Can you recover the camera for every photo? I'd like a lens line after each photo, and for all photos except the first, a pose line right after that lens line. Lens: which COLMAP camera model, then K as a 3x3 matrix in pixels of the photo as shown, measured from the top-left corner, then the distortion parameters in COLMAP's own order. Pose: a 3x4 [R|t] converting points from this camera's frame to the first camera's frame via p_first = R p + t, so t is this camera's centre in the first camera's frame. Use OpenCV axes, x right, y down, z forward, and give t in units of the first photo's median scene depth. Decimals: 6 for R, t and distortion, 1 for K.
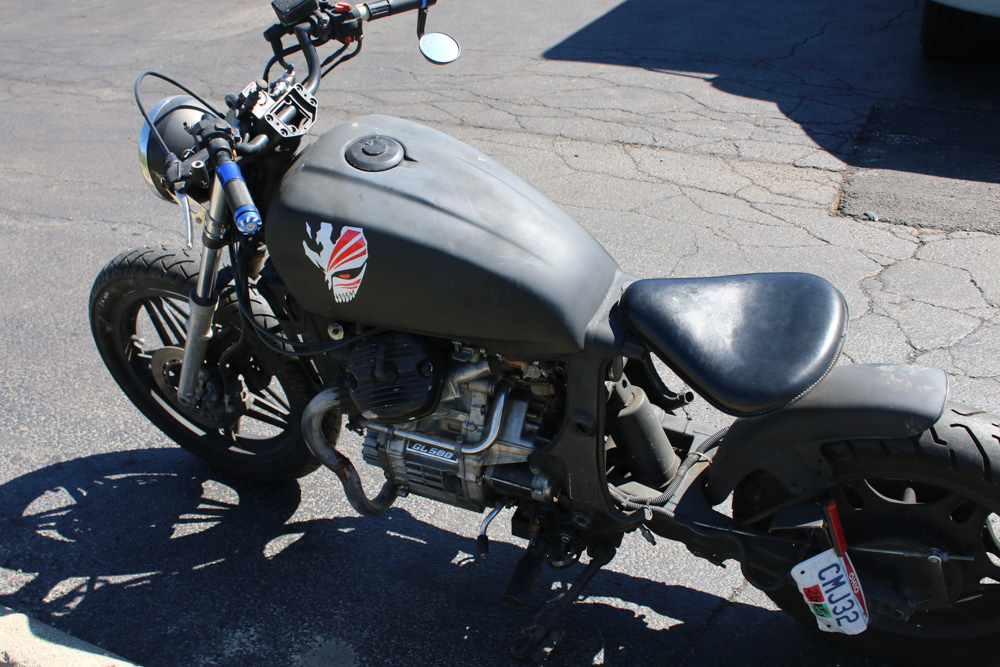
lens RADIAL K [[1030.0, 0, 493.7], [0, 1030.0, 338.2], [0, 0, 1]] dist [-0.101822, 0.000000]
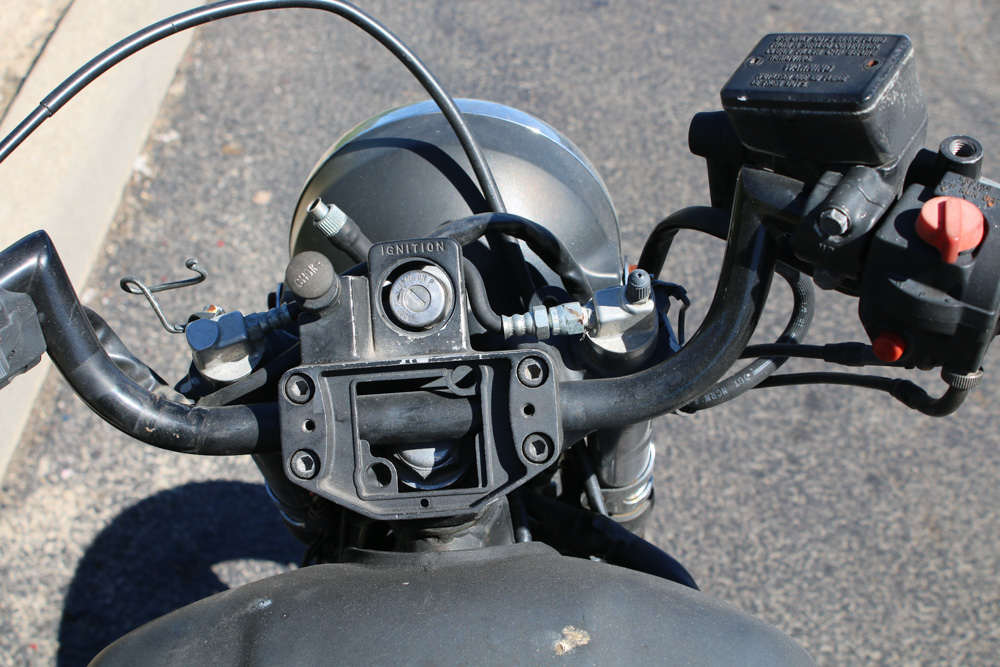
lens RADIAL K [[1553.0, 0, 475.6], [0, 1553.0, 332.8], [0, 0, 1]] dist [0.009053, 0.000000]
pose [[0.376025, 0.643527, -0.666692, 0.043527], [-0.585937, 0.722520, 0.366937, -0.318533], [0.717832, 0.252662, 0.648752, 0.613682]]
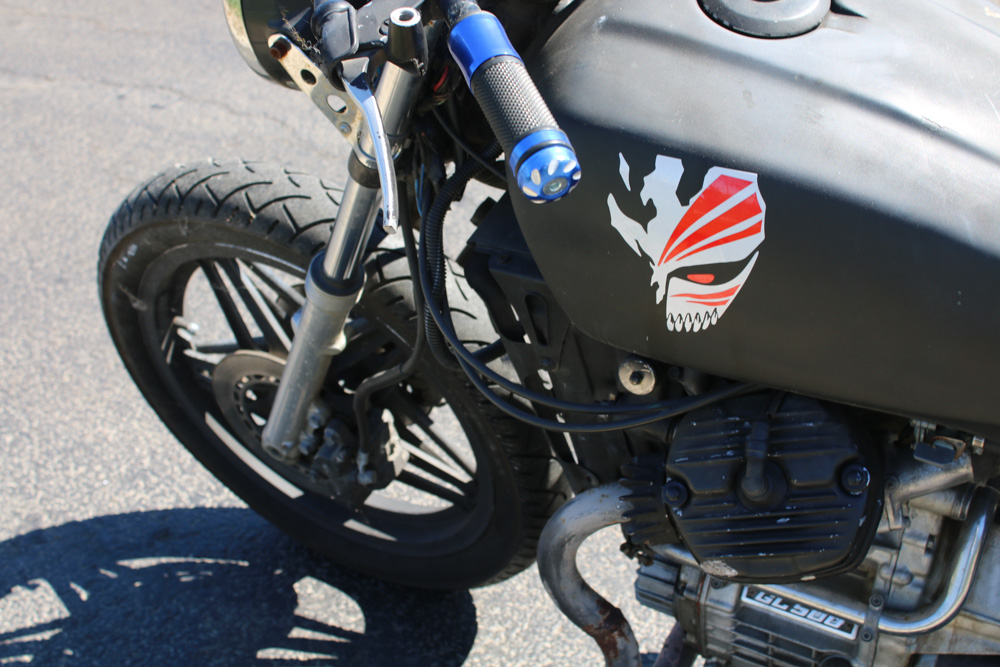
lens RADIAL K [[1395.5, 0, 495.5], [0, 1395.5, 327.8], [0, 0, 1]] dist [-0.057446, 0.000000]
pose [[0.996539, 0.034373, -0.075687, -0.146720], [-0.029117, 0.997158, 0.069485, -0.061281], [0.077860, -0.067040, 0.994708, 0.312130]]
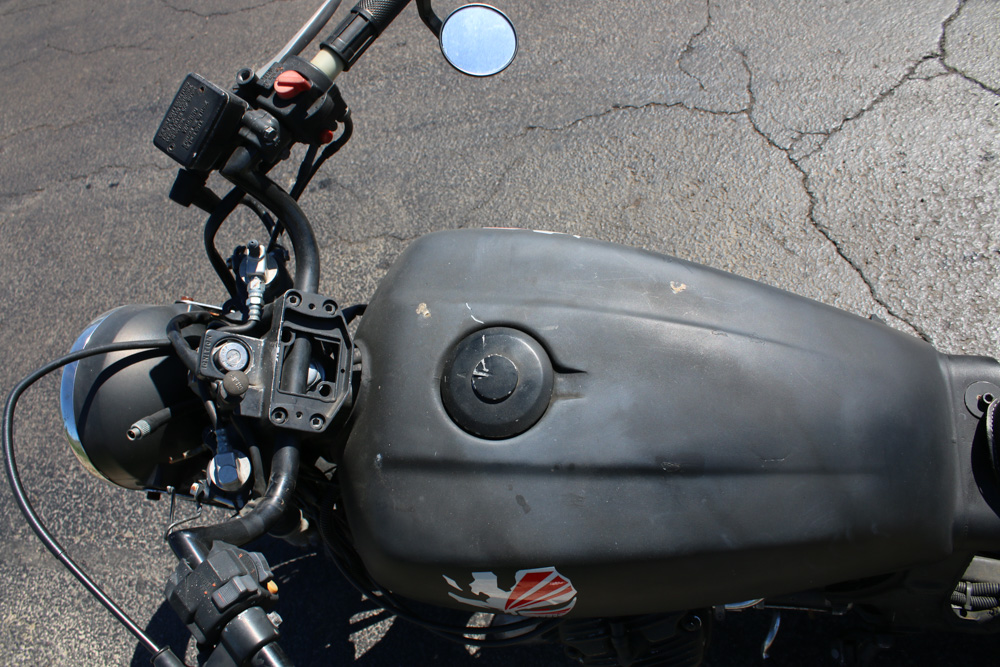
lens RADIAL K [[824.9, 0, 479.0], [0, 824.9, 327.2], [0, 0, 1]] dist [-0.132357, 0.042530]
pose [[0.928411, -0.361632, -0.085294, -0.064575], [0.364837, 0.843827, 0.393509, -0.297060], [-0.070332, -0.396456, 0.915356, 0.516458]]
